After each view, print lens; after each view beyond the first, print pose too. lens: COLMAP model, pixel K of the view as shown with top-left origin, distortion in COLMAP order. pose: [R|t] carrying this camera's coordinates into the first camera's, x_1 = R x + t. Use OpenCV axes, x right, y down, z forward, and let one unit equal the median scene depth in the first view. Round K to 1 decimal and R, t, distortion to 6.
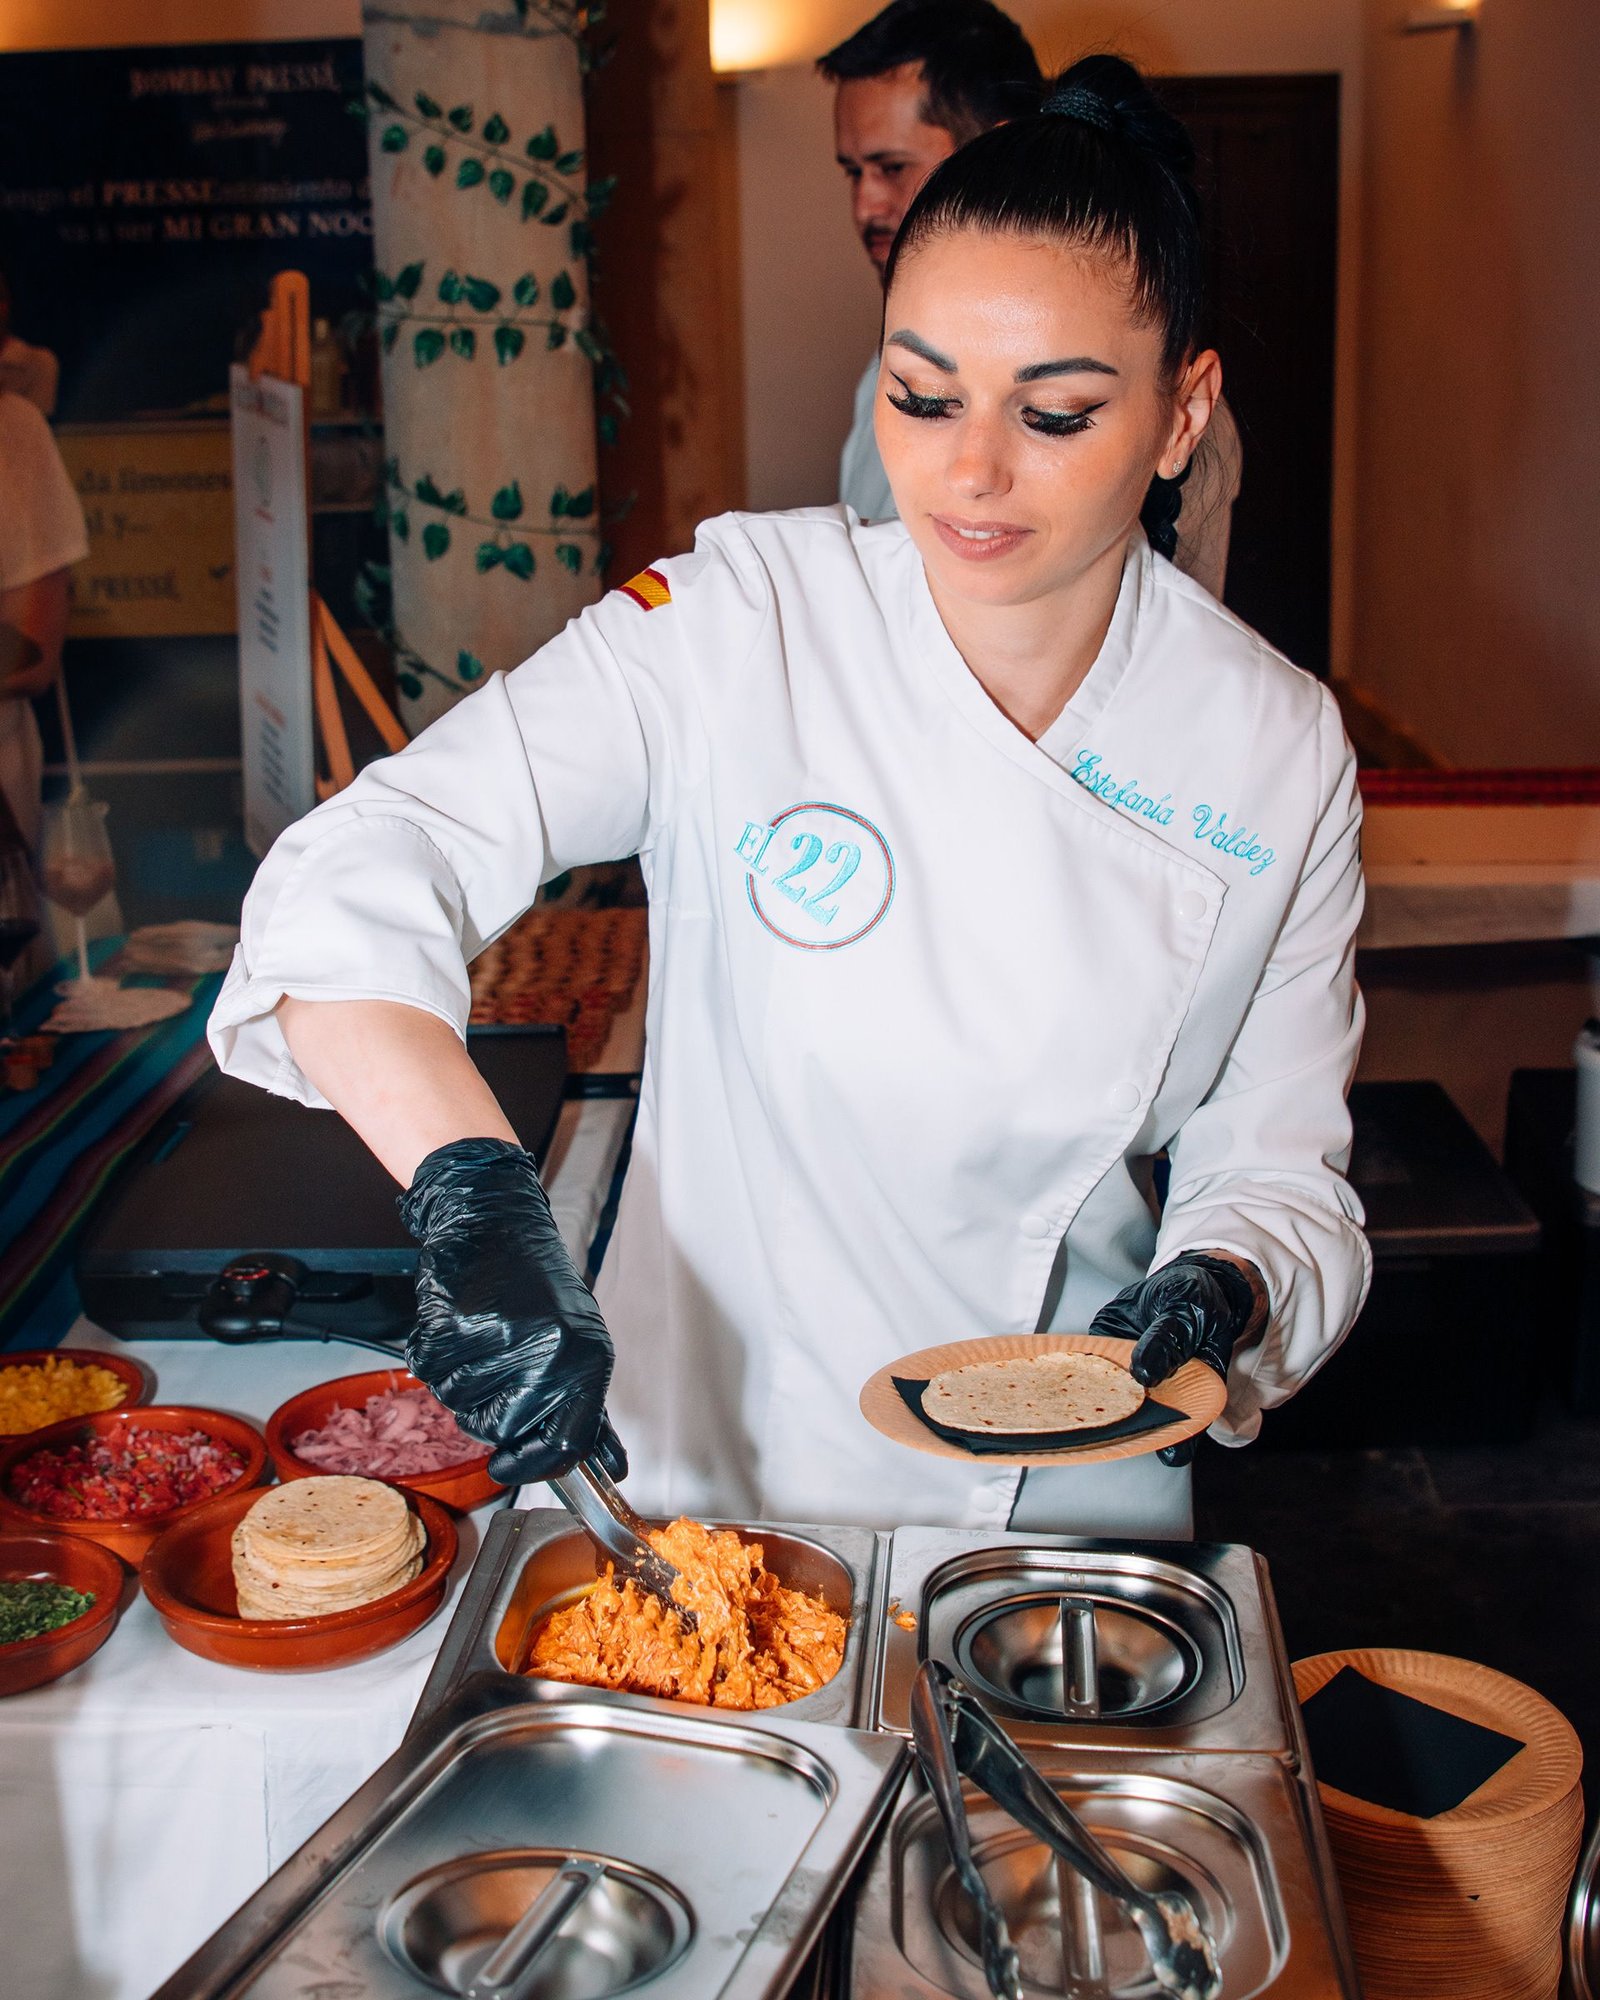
lens RADIAL K [[2528.3, 0, 800.0], [0, 2528.3, 1000.0], [0, 0, 1]] dist [-0.097783, 0.050808]
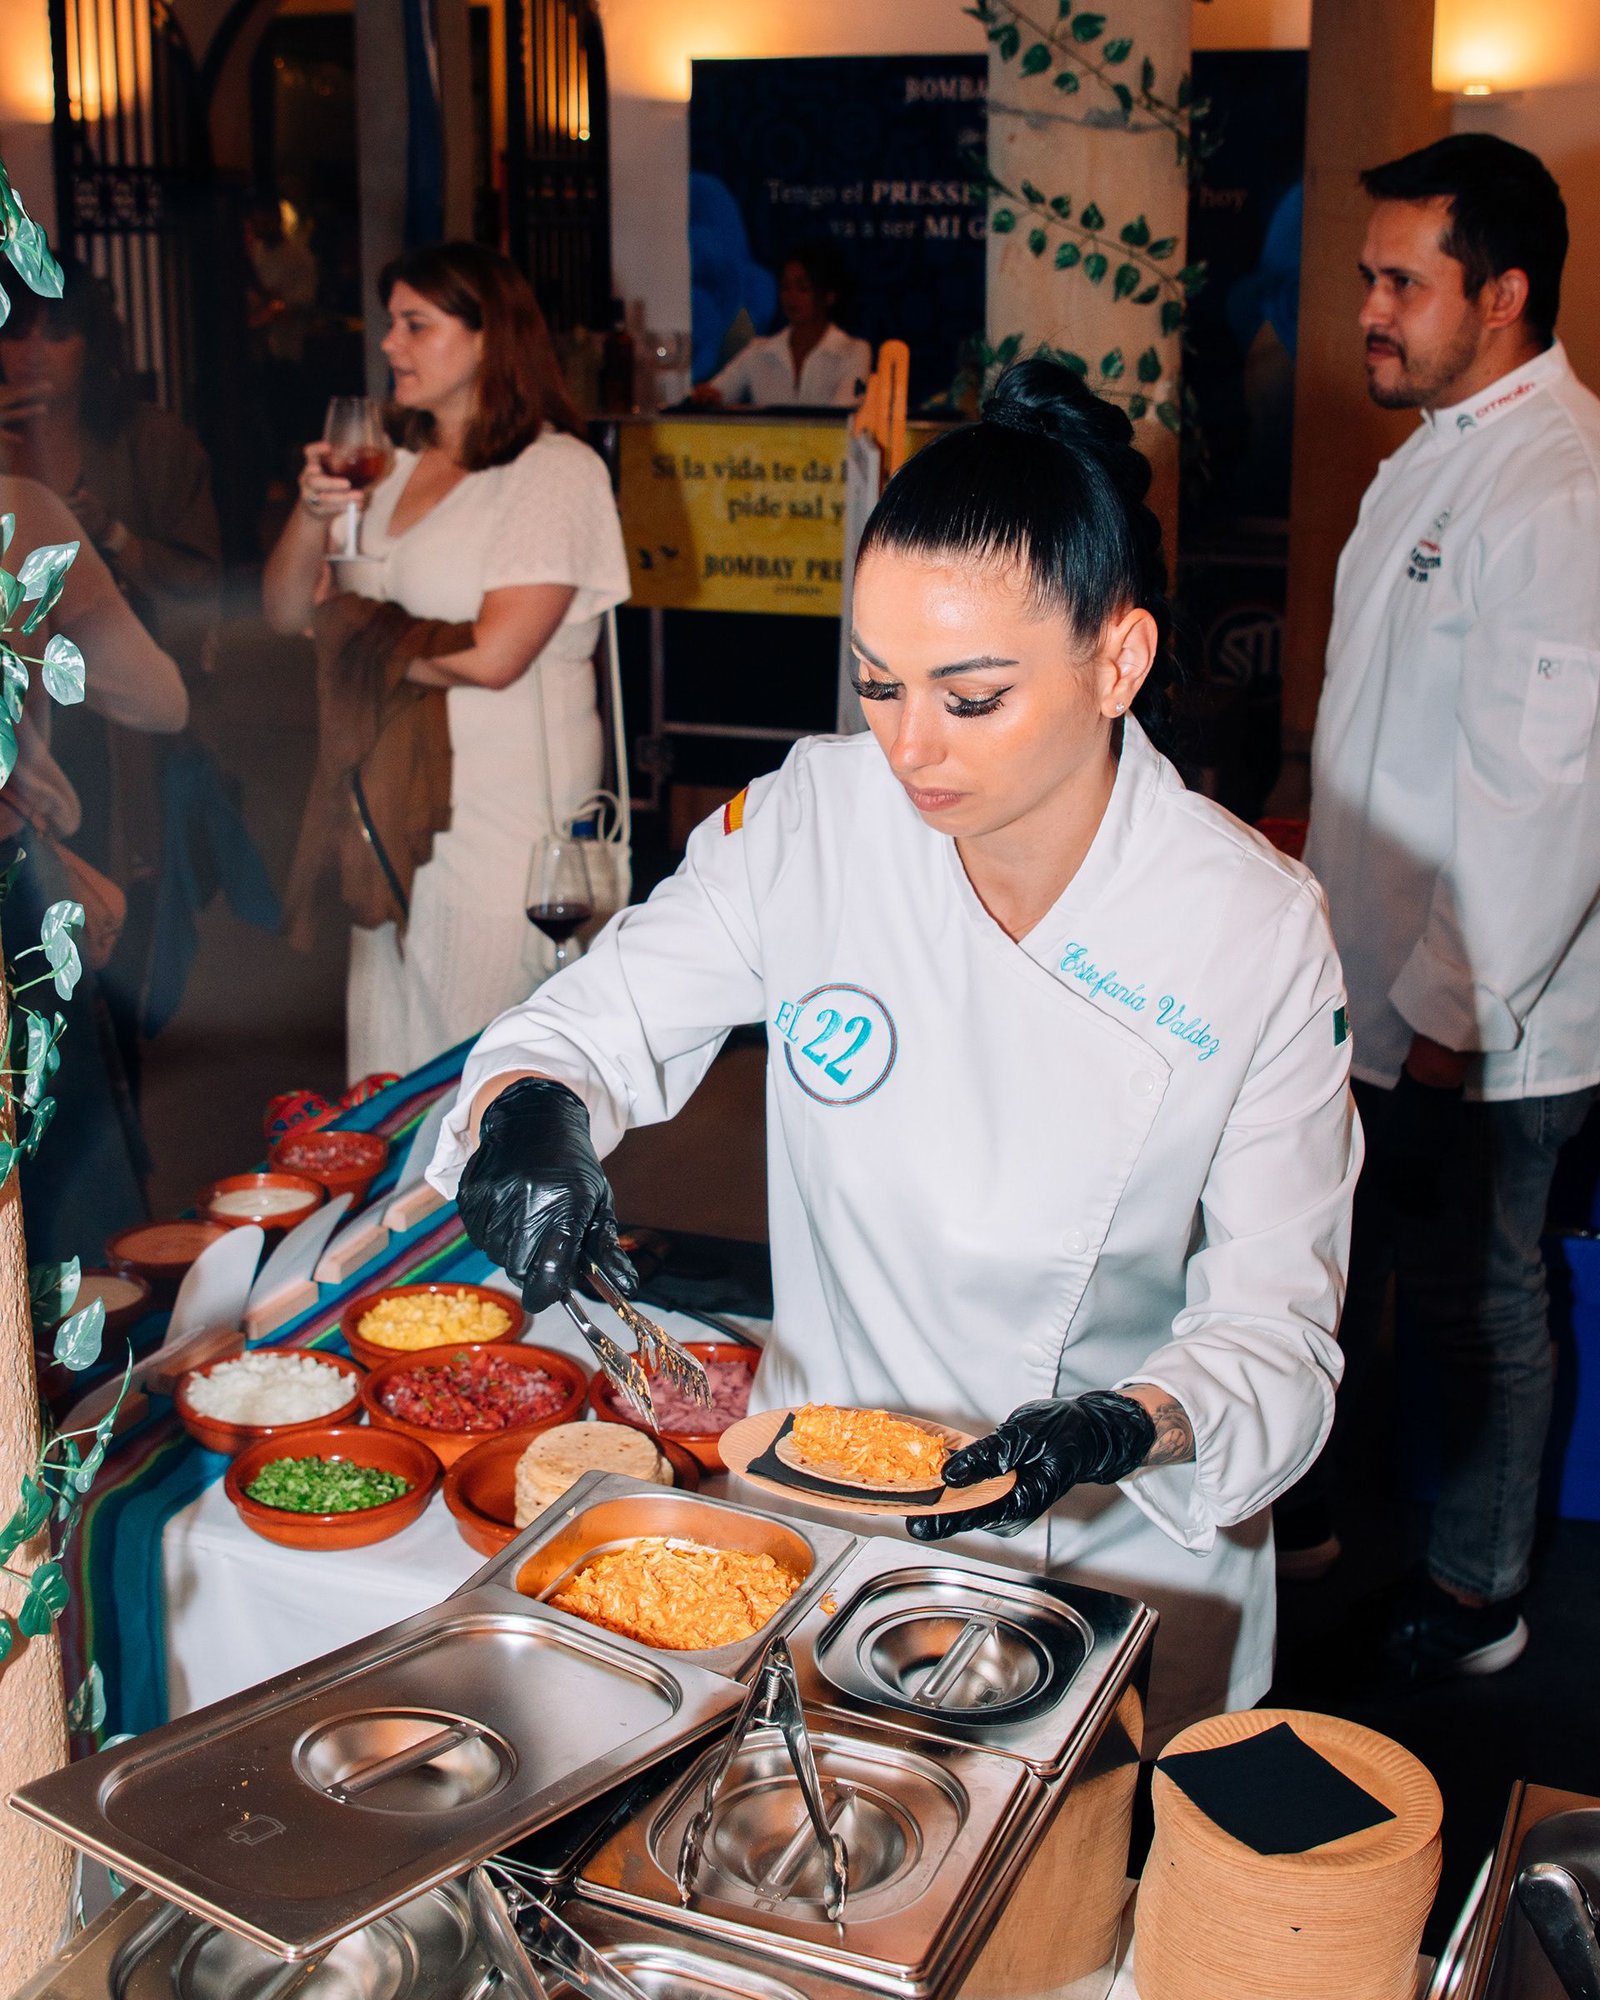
lens RADIAL K [[2528.3, 0, 800.0], [0, 2528.3, 1000.0], [0, 0, 1]] dist [-0.097783, 0.050808]
pose [[0.948972, 0.114053, -0.294014, 0.113699], [-0.109790, 0.993471, 0.031021, -0.030704], [0.295632, 0.002842, 0.955298, -0.071687]]
